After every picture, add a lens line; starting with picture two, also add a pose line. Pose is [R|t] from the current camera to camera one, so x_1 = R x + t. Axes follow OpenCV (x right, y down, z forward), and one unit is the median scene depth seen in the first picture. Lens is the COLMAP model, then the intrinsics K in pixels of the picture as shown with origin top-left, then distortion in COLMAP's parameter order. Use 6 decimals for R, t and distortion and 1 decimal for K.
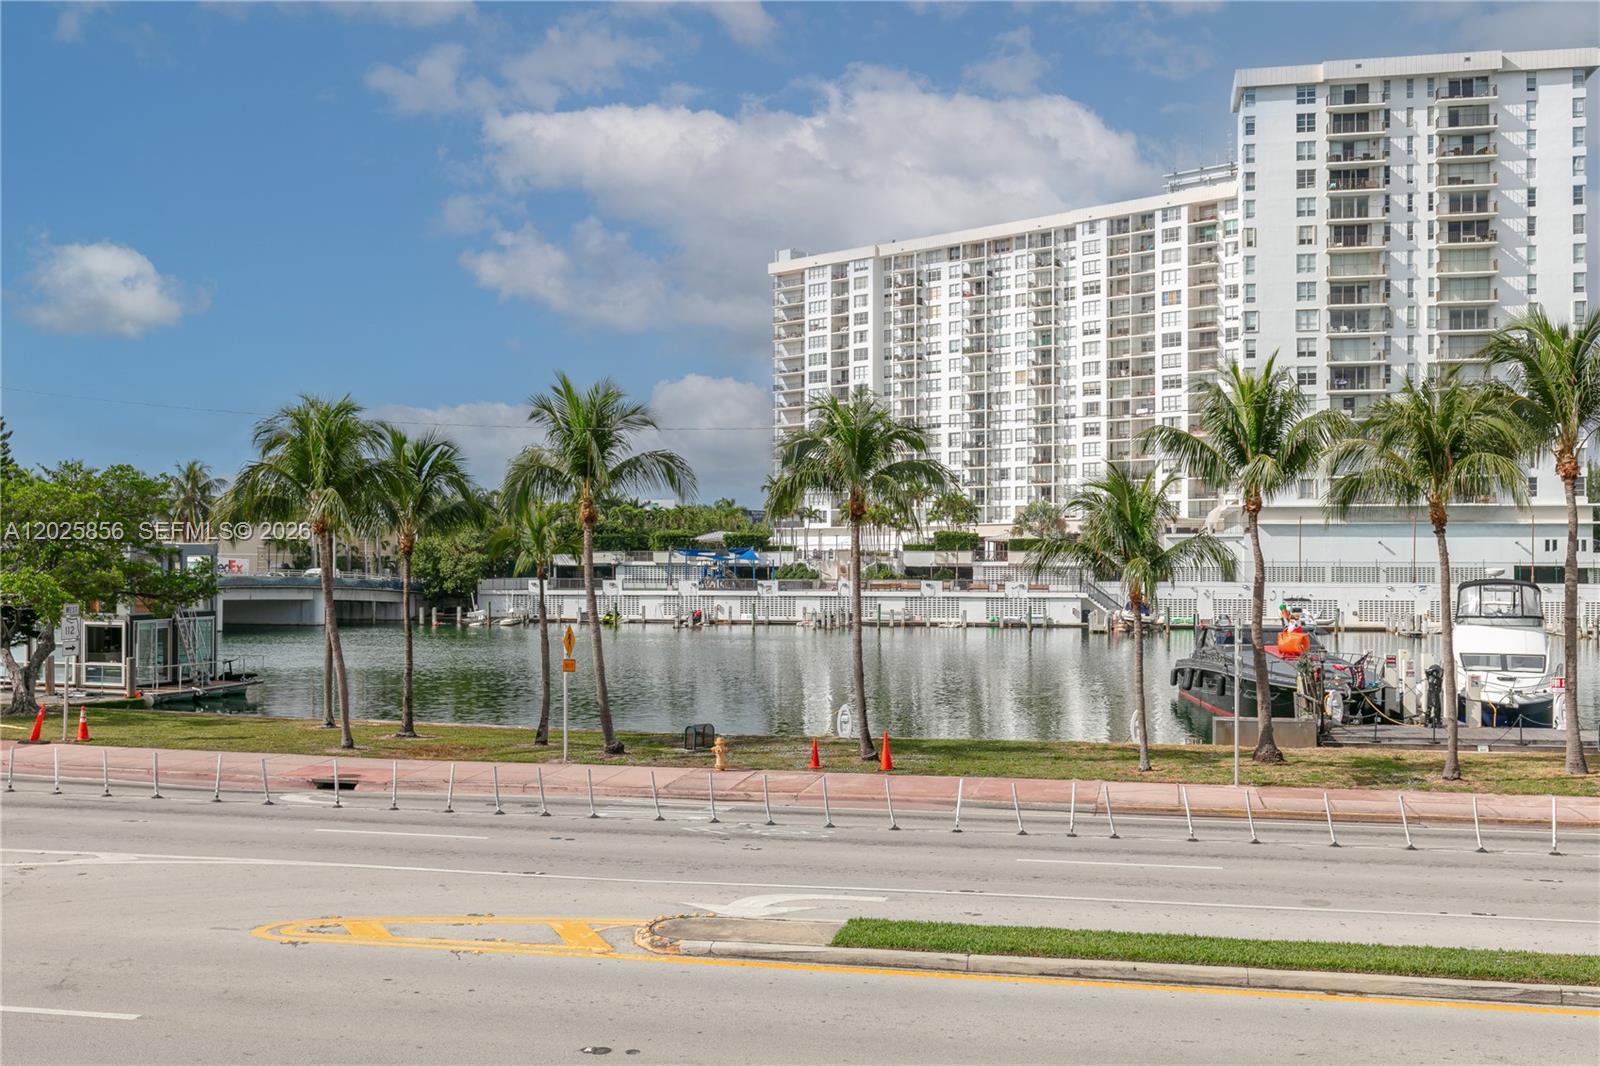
lens RADIAL K [[1597.5, 0, 679.7], [0, 1597.5, 526.0], [0, 0, 1]] dist [0.008577, 0.000000]
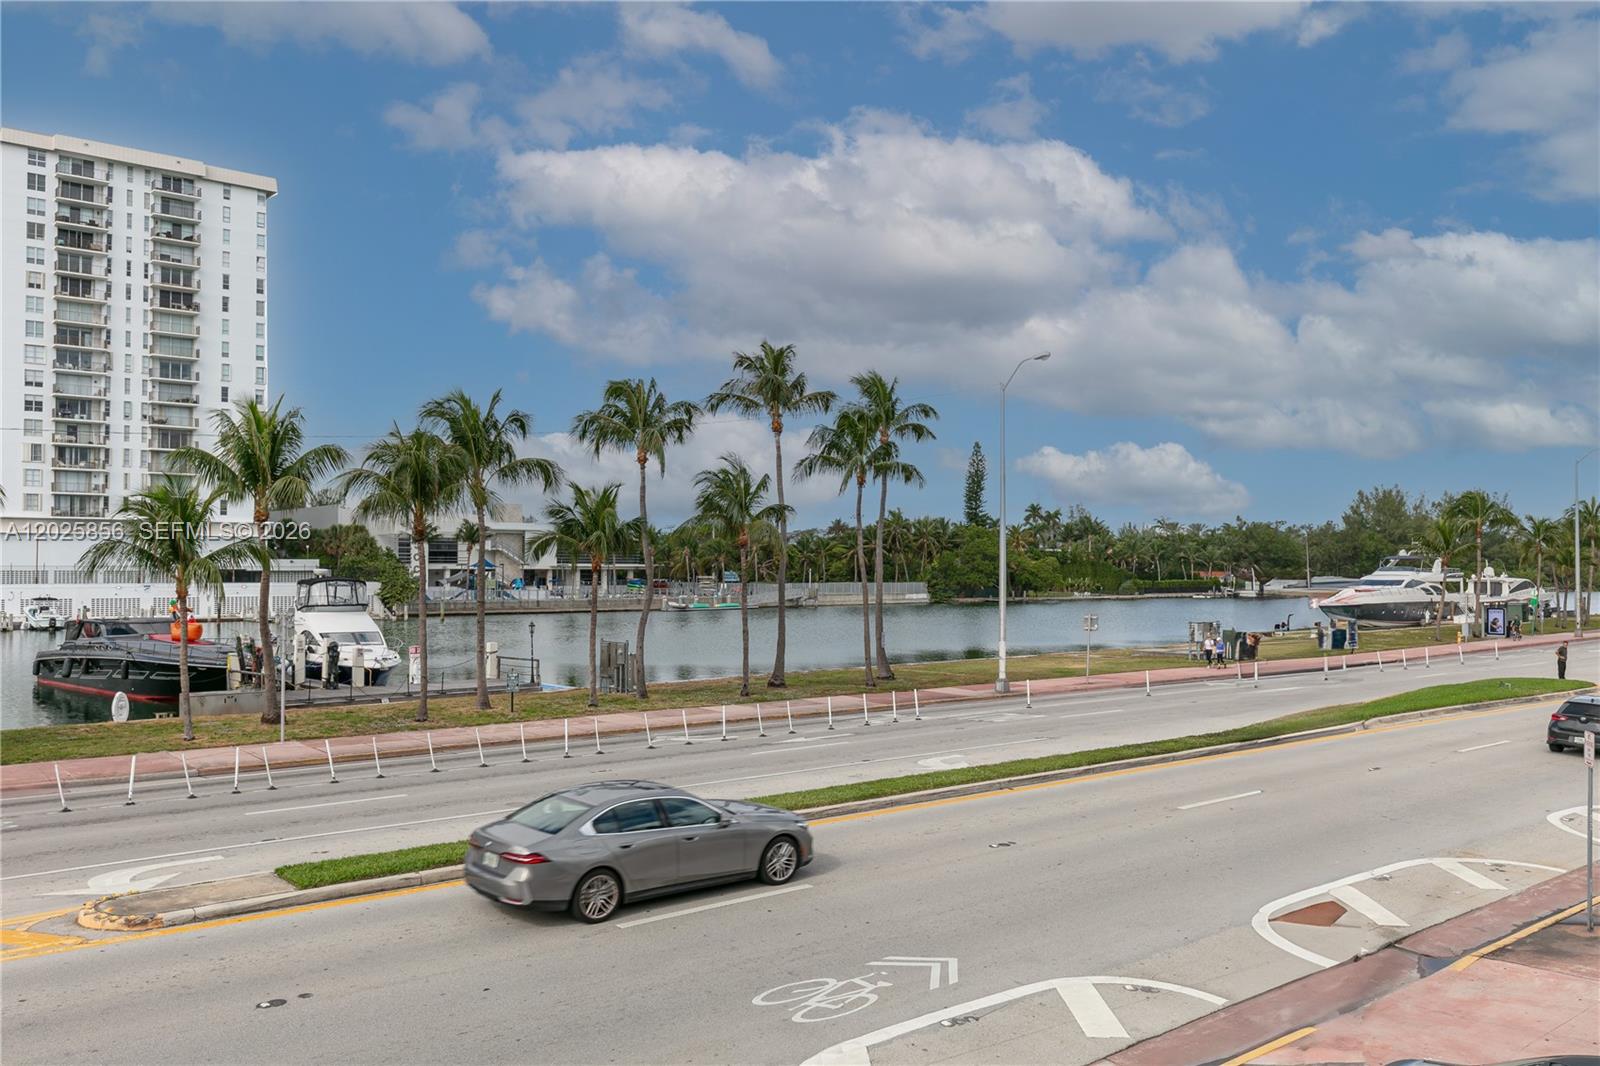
lens RADIAL K [[1310.3, 0, 791.0], [0, 1310.3, 526.3], [0, 0, 1]] dist [-0.010385, 0.008311]
pose [[0.597777, 0.023654, 0.801313, -0.453395], [-0.016923, 0.999714, -0.016885, 0.009860], [-0.801484, -0.003467, 0.598007, 0.149139]]
